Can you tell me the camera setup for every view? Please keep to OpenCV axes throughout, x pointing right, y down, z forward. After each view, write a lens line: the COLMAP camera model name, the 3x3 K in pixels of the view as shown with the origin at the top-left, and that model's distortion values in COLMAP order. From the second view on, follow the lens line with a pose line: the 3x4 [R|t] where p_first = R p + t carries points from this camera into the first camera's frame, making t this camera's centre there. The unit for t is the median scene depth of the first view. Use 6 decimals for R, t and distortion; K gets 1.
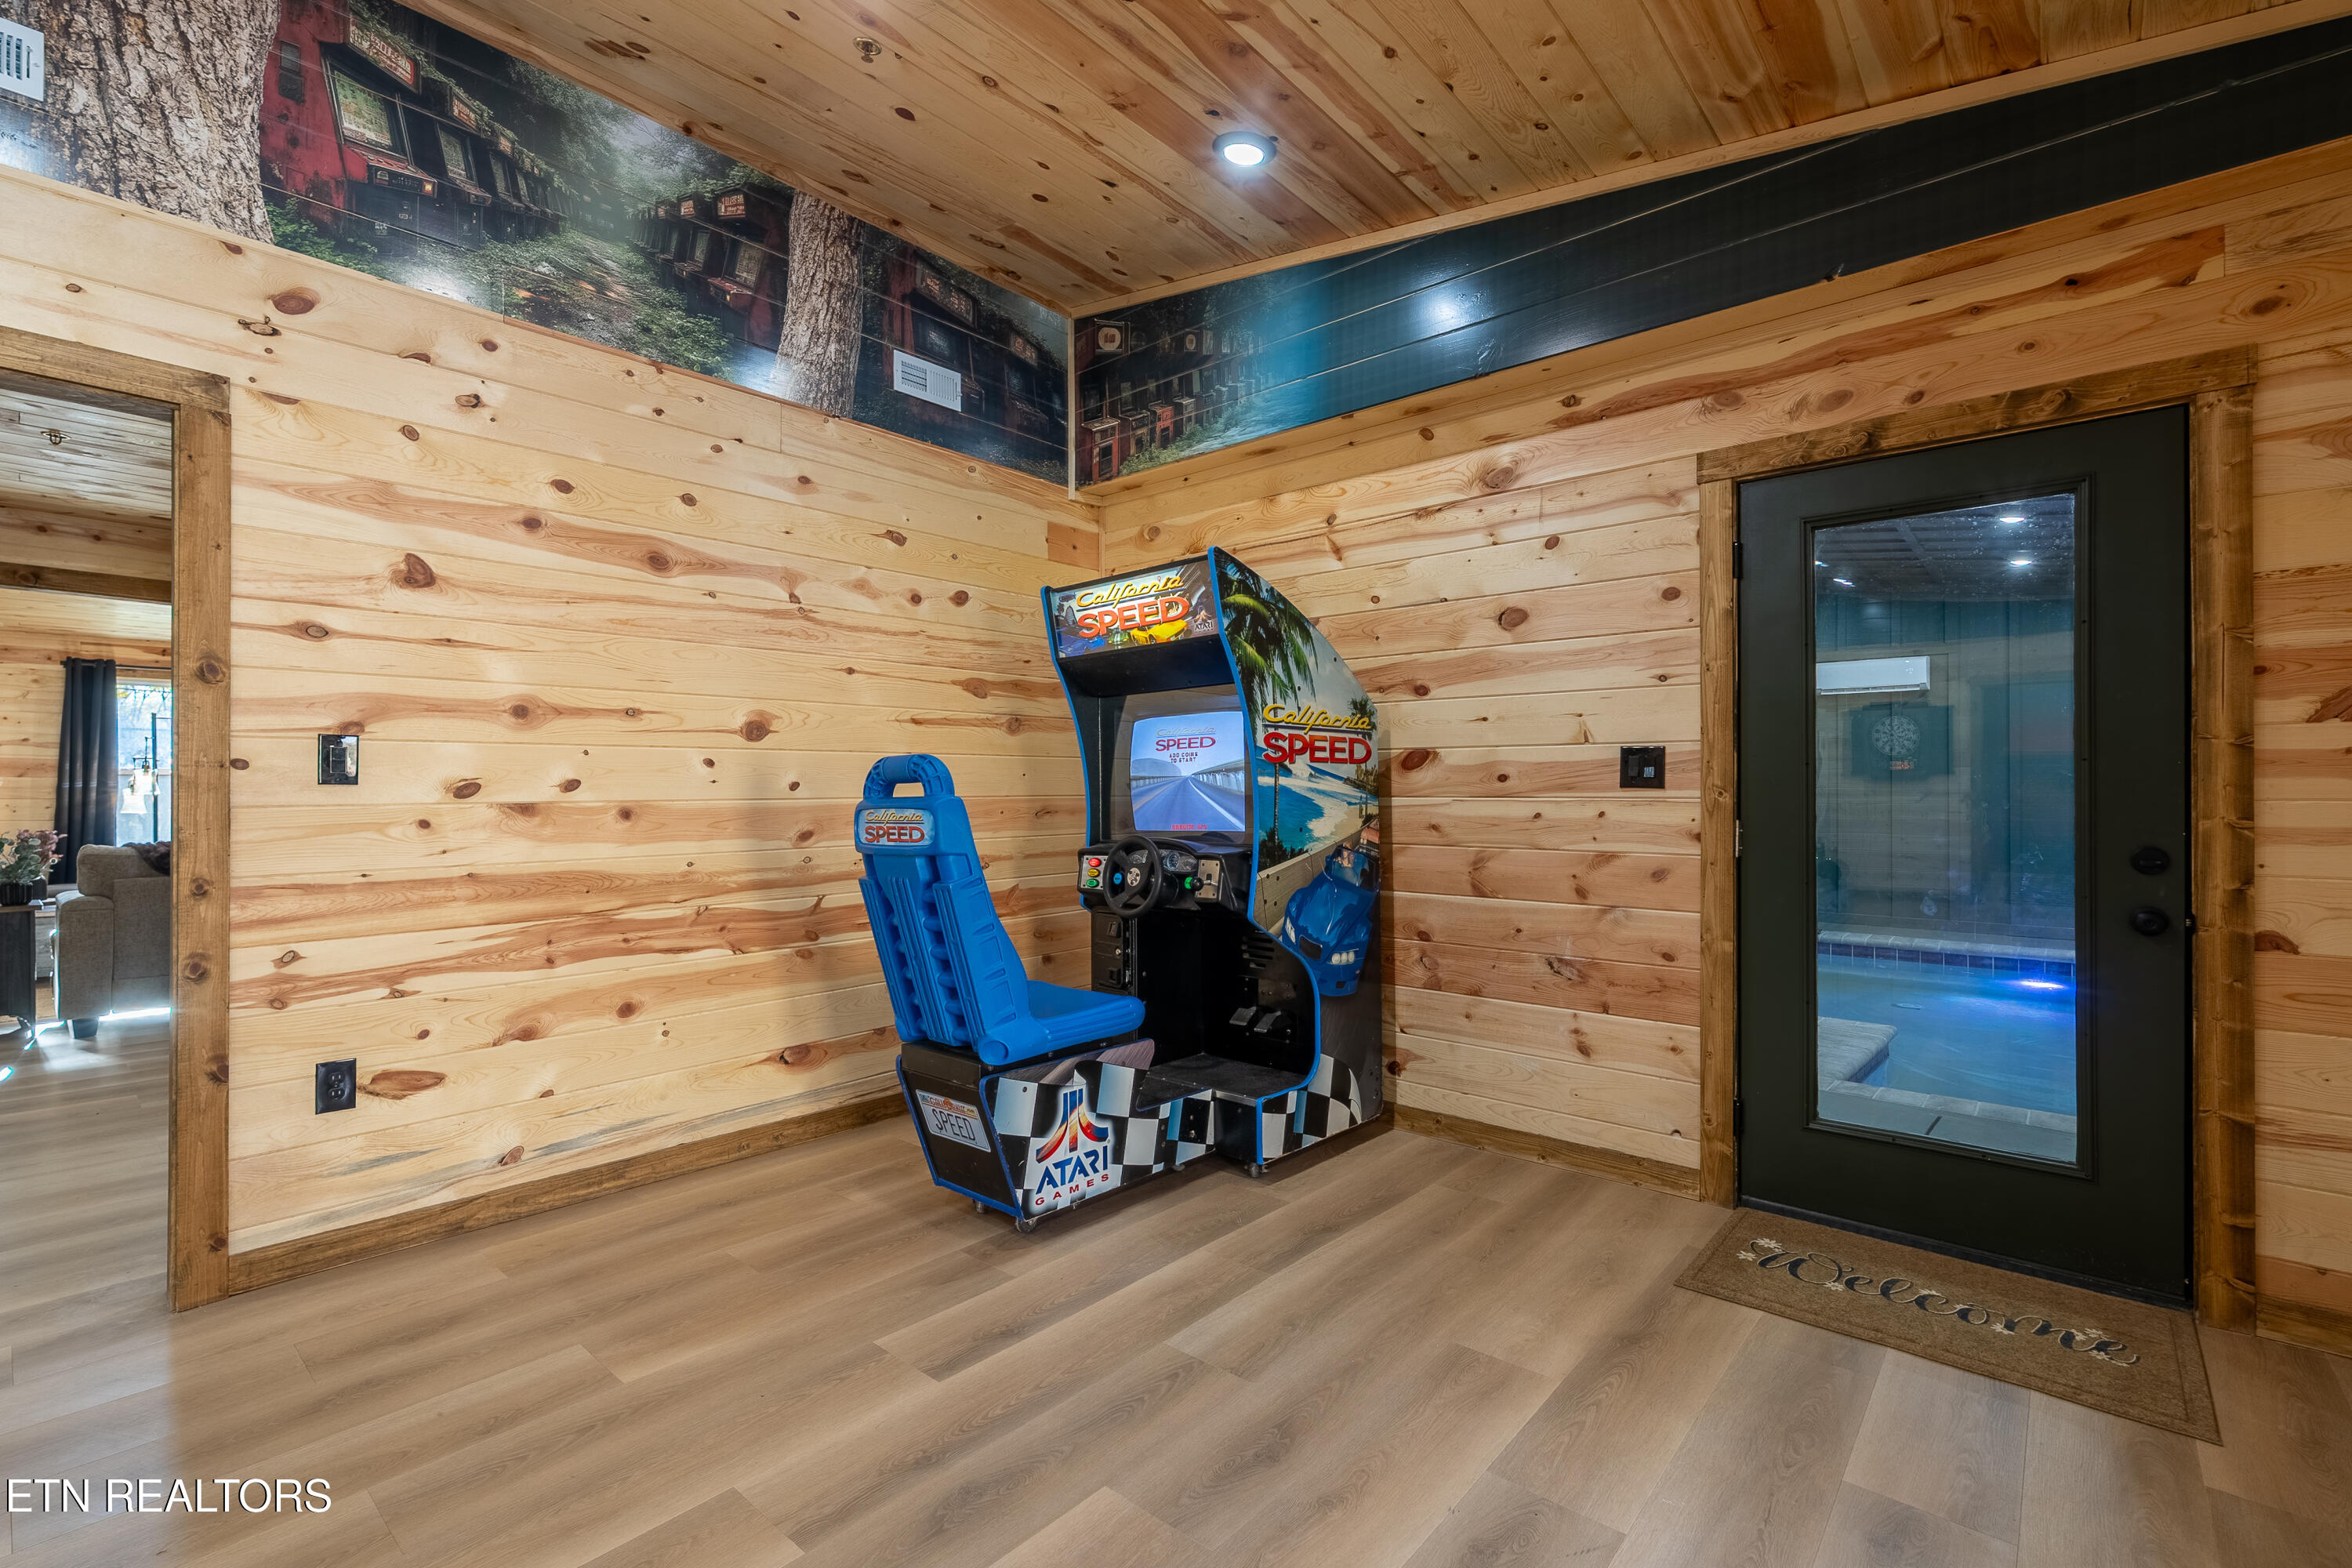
lens RADIAL K [[1031.6, 0, 1179.5], [0, 1031.6, 789.1], [0, 0, 1]] dist [-0.002916, 0.000333]
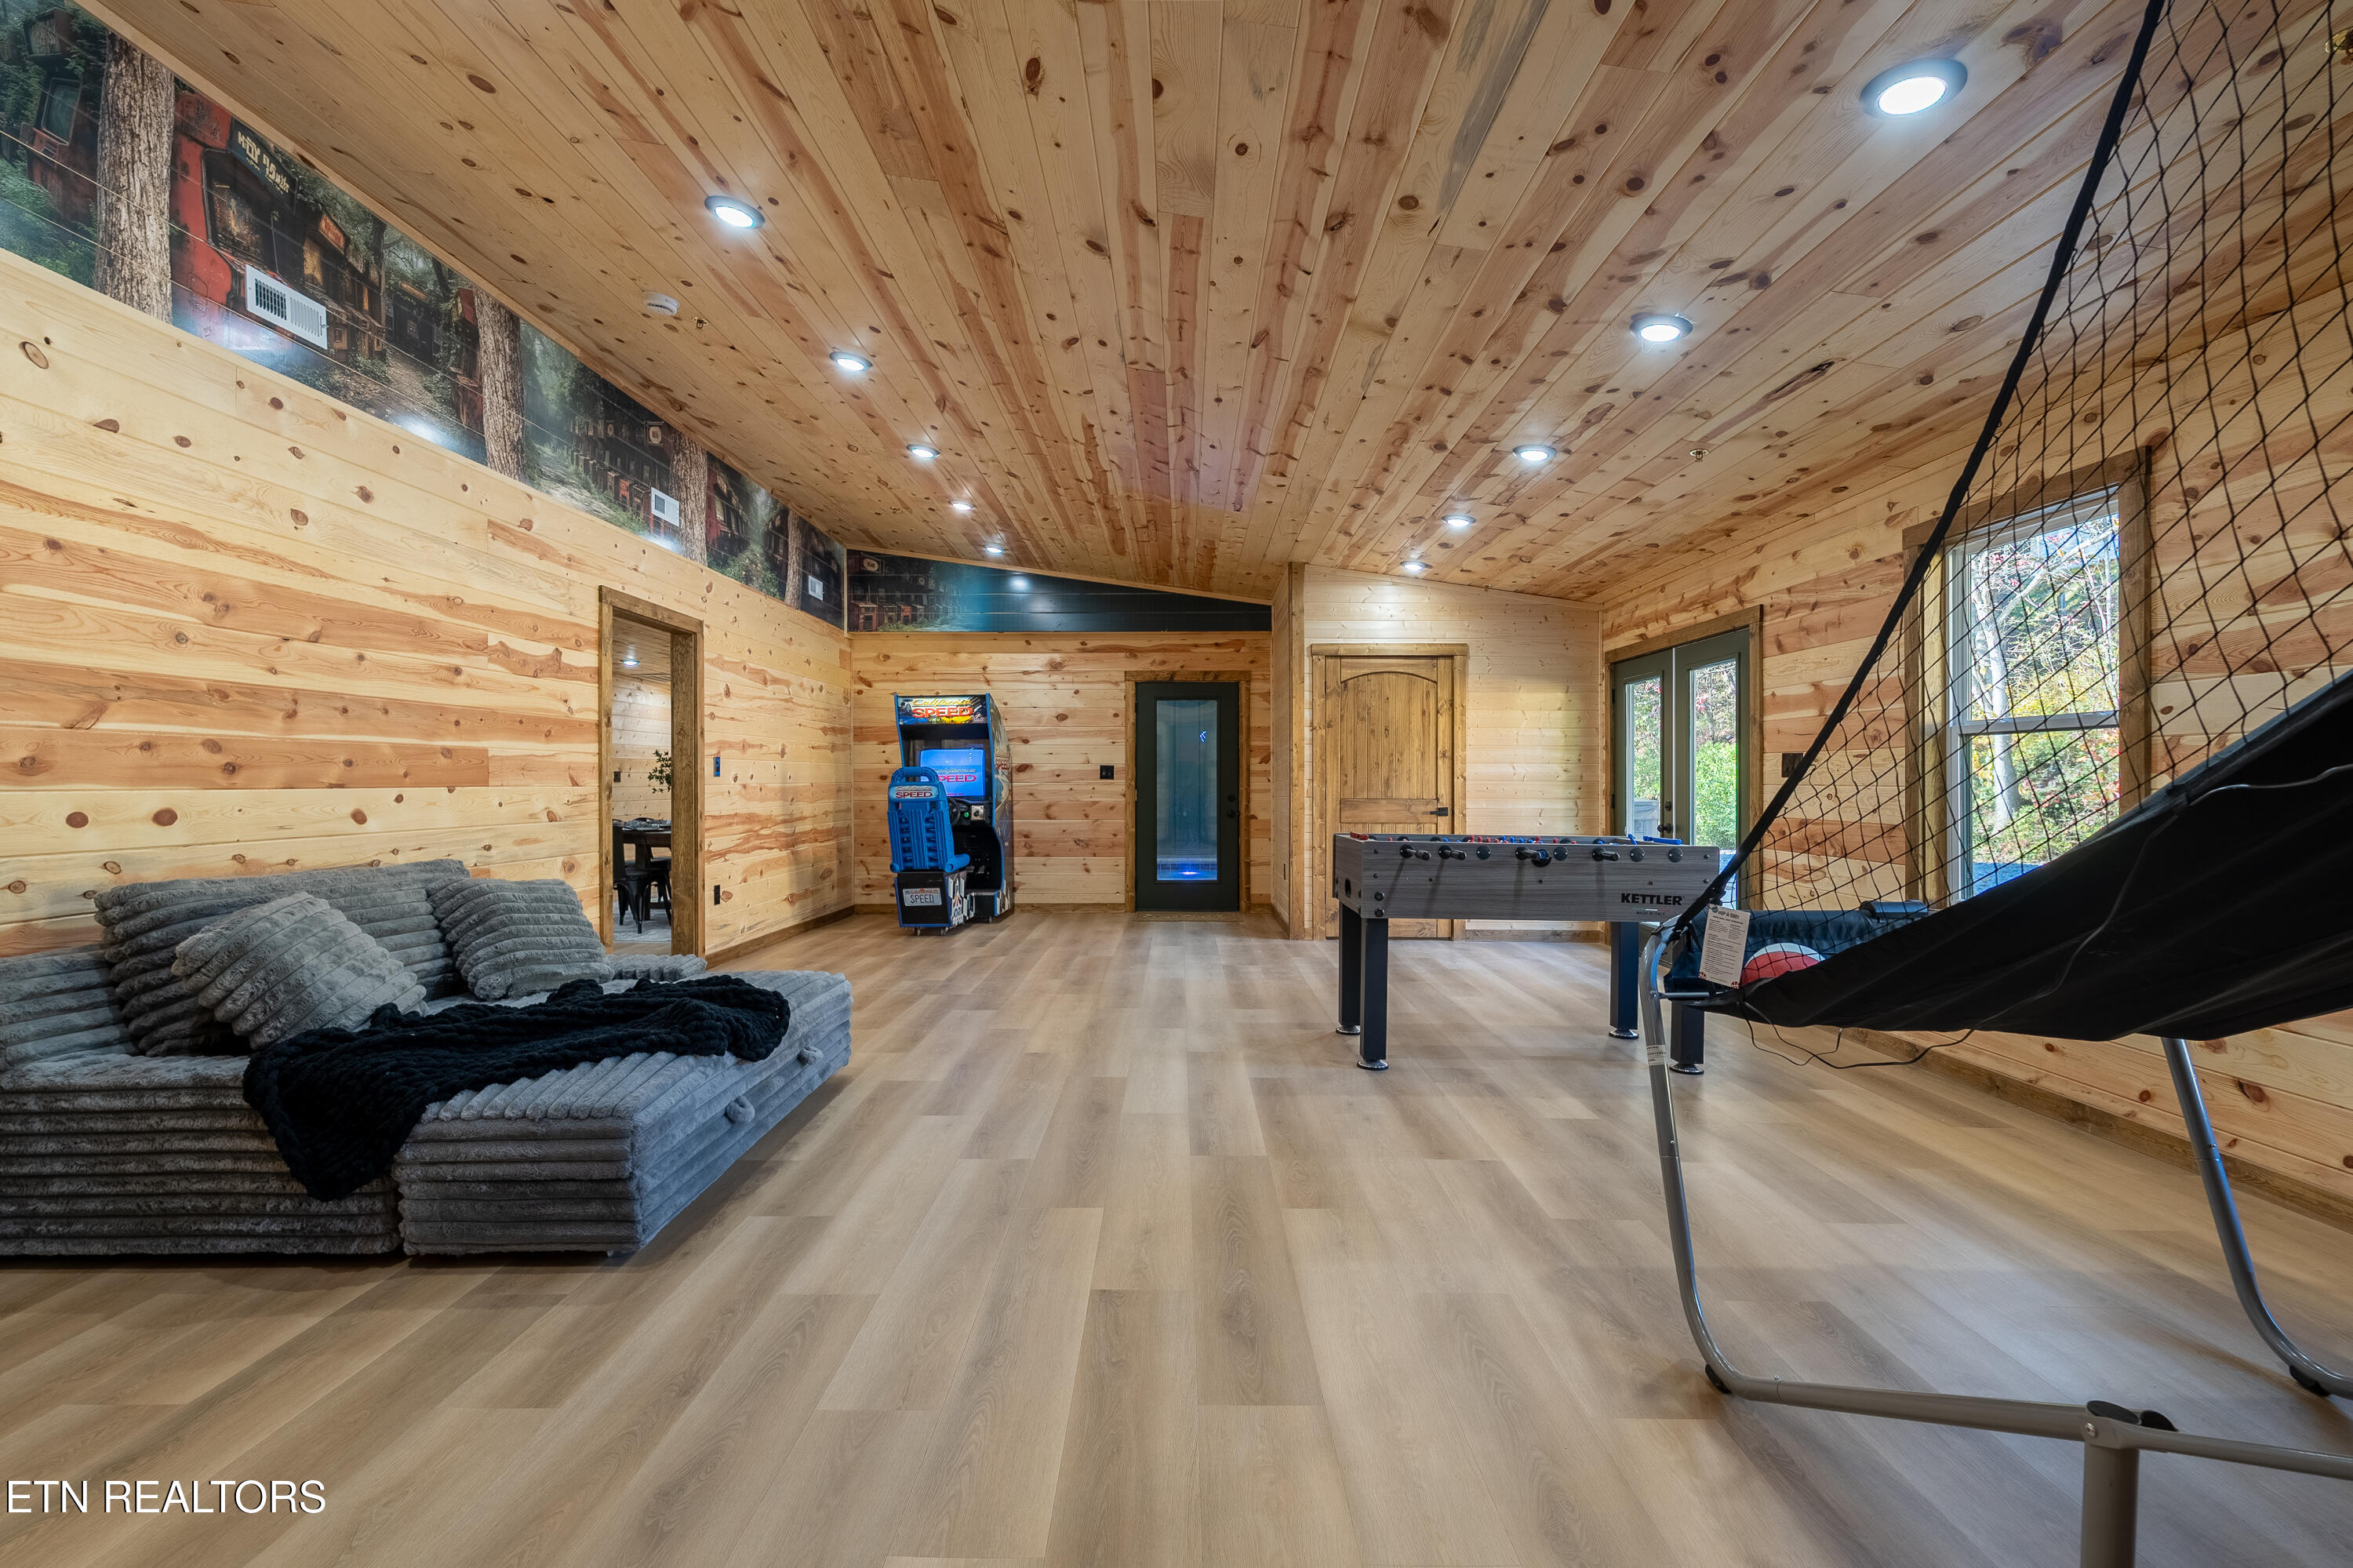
lens RADIAL K [[1032.1, 0, 1179.4], [0, 1032.1, 784.4], [0, 0, 1]] dist [-0.002916, 0.000333]
pose [[0.750829, -0.001575, 0.660495, -1.302335], [-0.000919, 0.999994, 0.003429, 0.003400], [-0.660496, -0.003181, 0.750823, -1.315178]]
